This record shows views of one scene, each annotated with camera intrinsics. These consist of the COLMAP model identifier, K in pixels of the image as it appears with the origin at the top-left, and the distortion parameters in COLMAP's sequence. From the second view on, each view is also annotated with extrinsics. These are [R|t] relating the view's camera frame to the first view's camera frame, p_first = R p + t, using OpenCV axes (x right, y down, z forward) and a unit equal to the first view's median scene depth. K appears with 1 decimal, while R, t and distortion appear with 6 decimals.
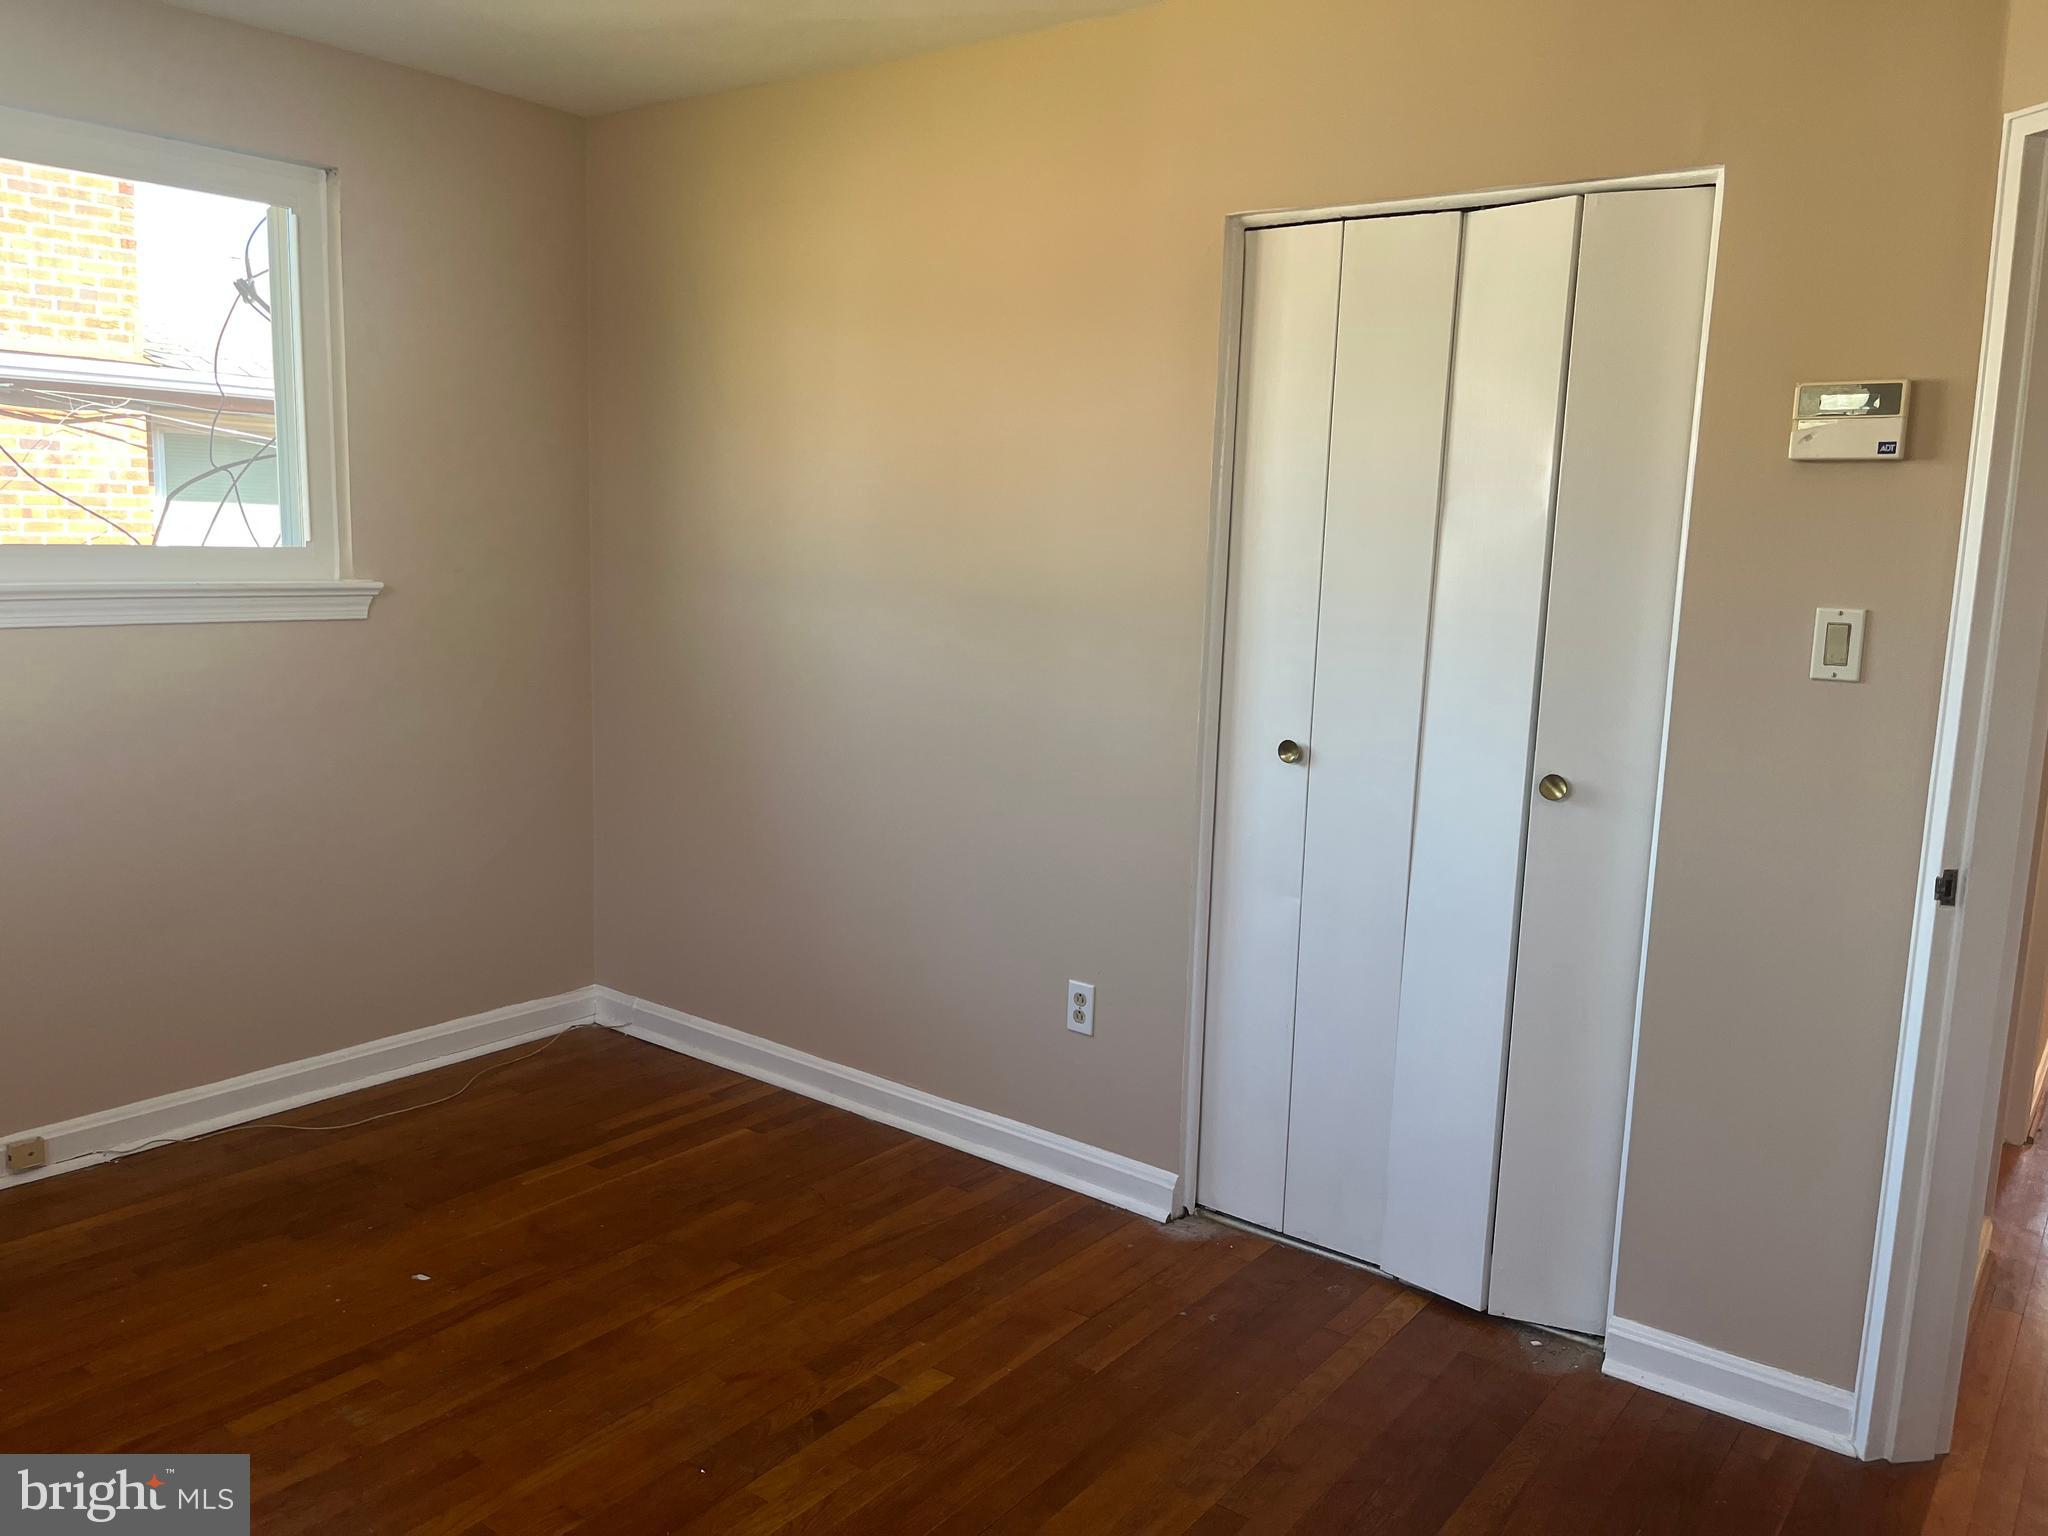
lens RADIAL K [[1573.7, 0, 1023.7], [0, 1573.7, 768.7], [0, 0, 1]] dist [0.042296, -0.042535]
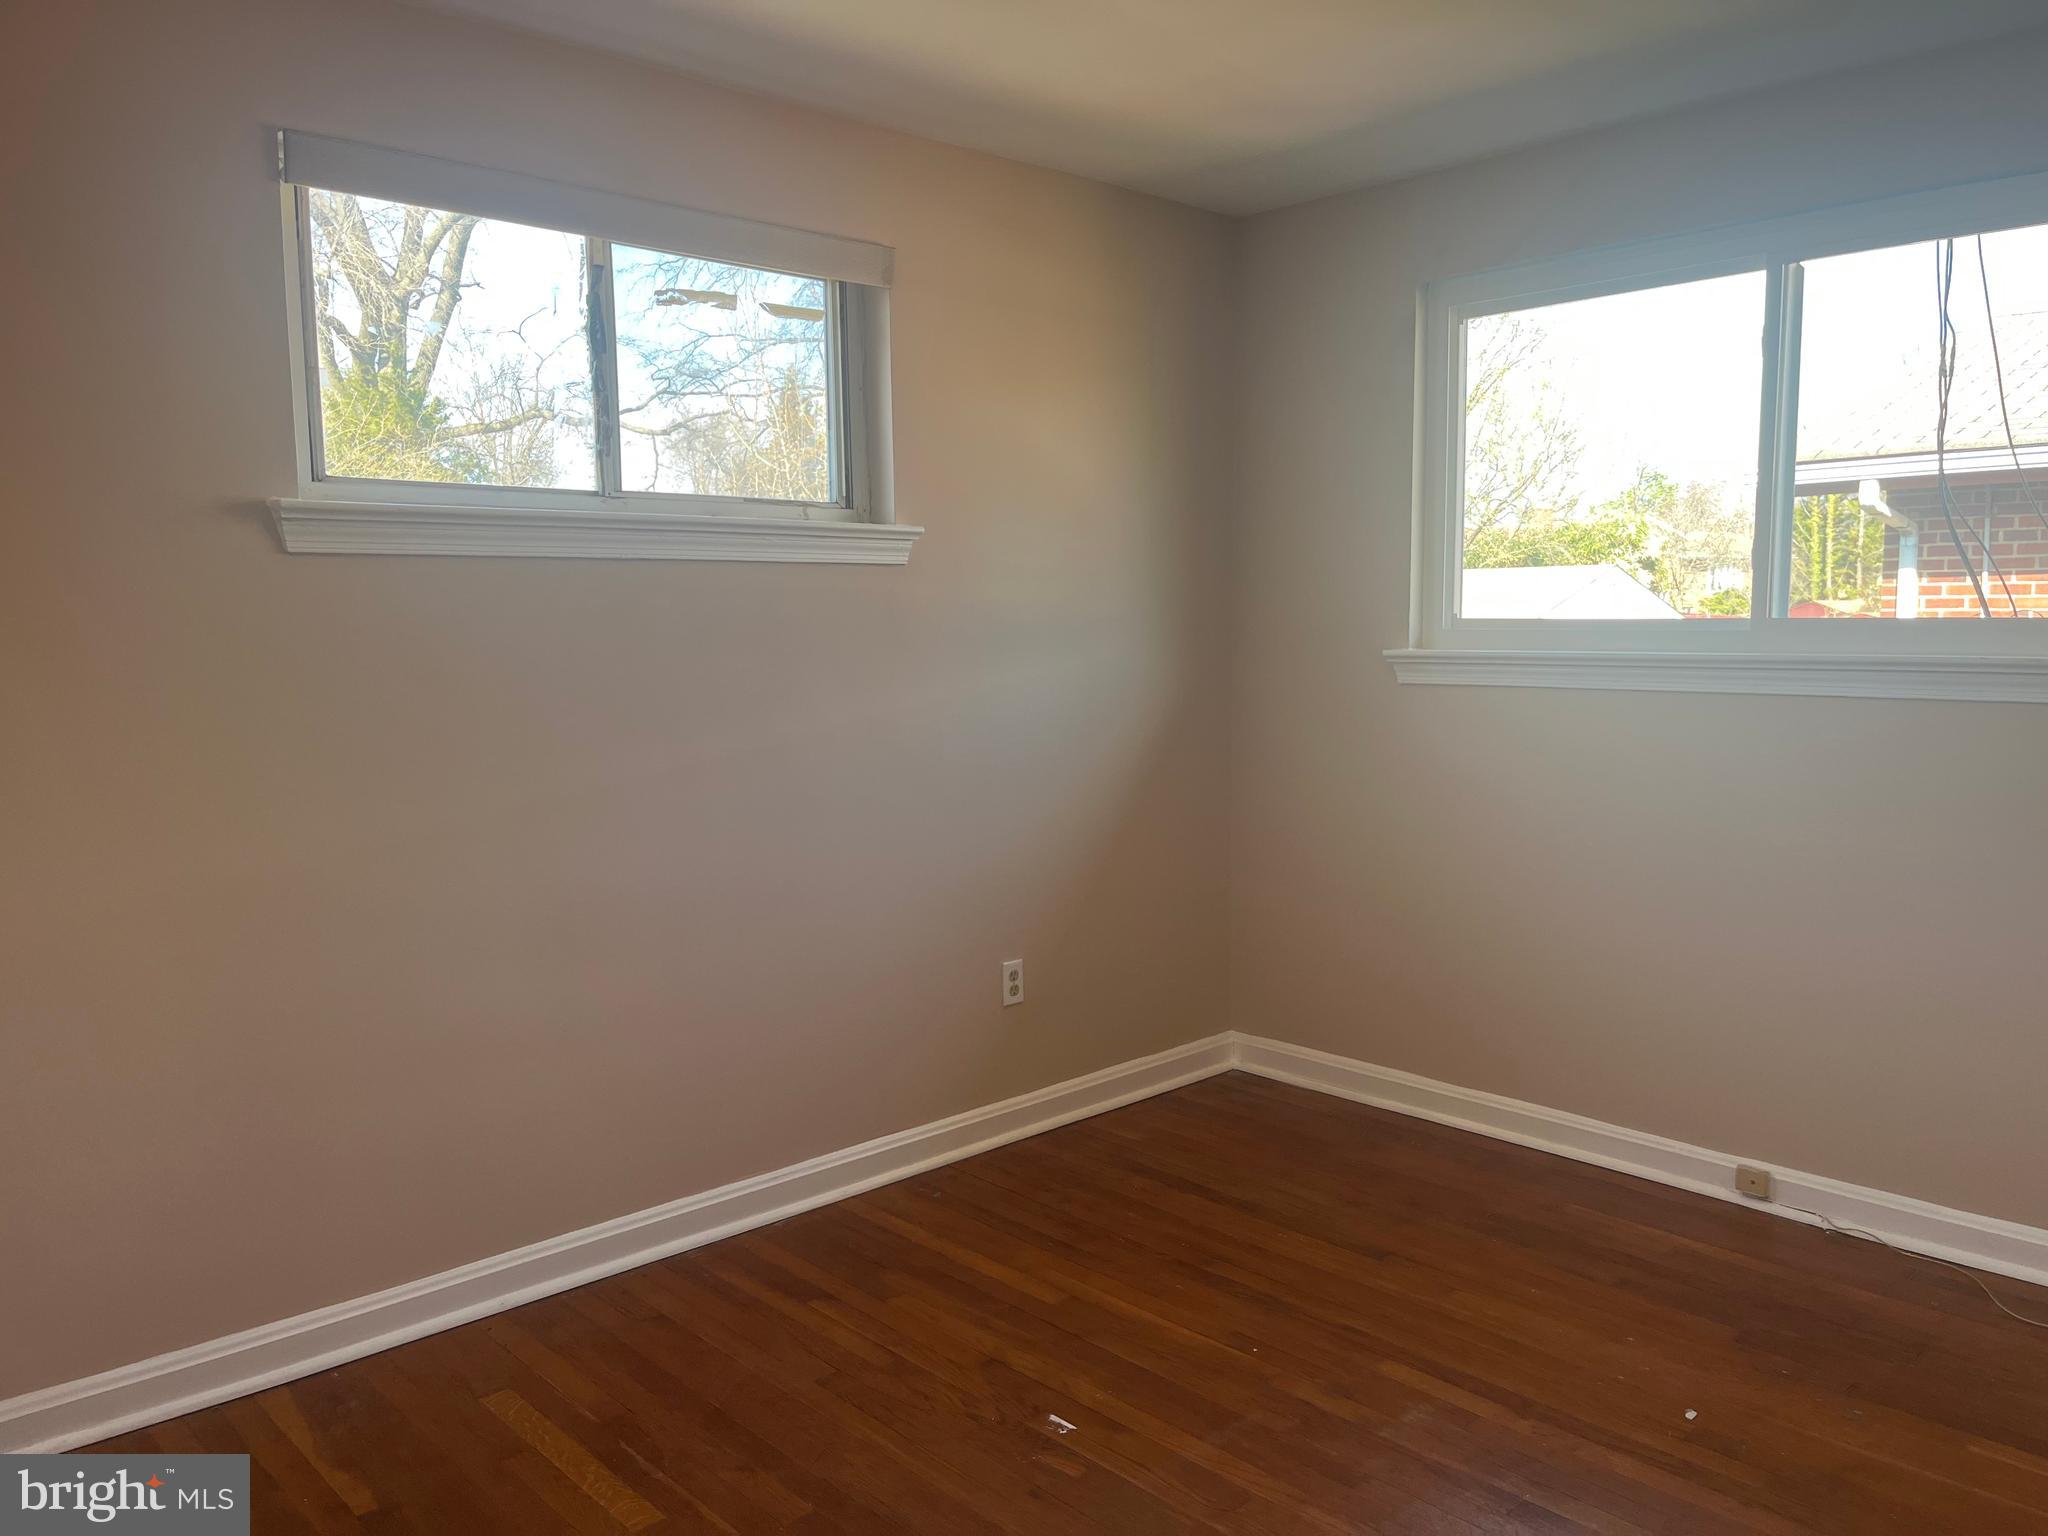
lens RADIAL K [[1573.7, 0, 1018.8], [0, 1573.7, 775.0], [0, 0, 1]] dist [0.042296, -0.042535]
pose [[-0.184844, 0.076335, -0.979799, 0.526976], [-0.133534, 0.985782, 0.101993, -0.077203], [0.973653, 0.149690, -0.172023, 0.691680]]
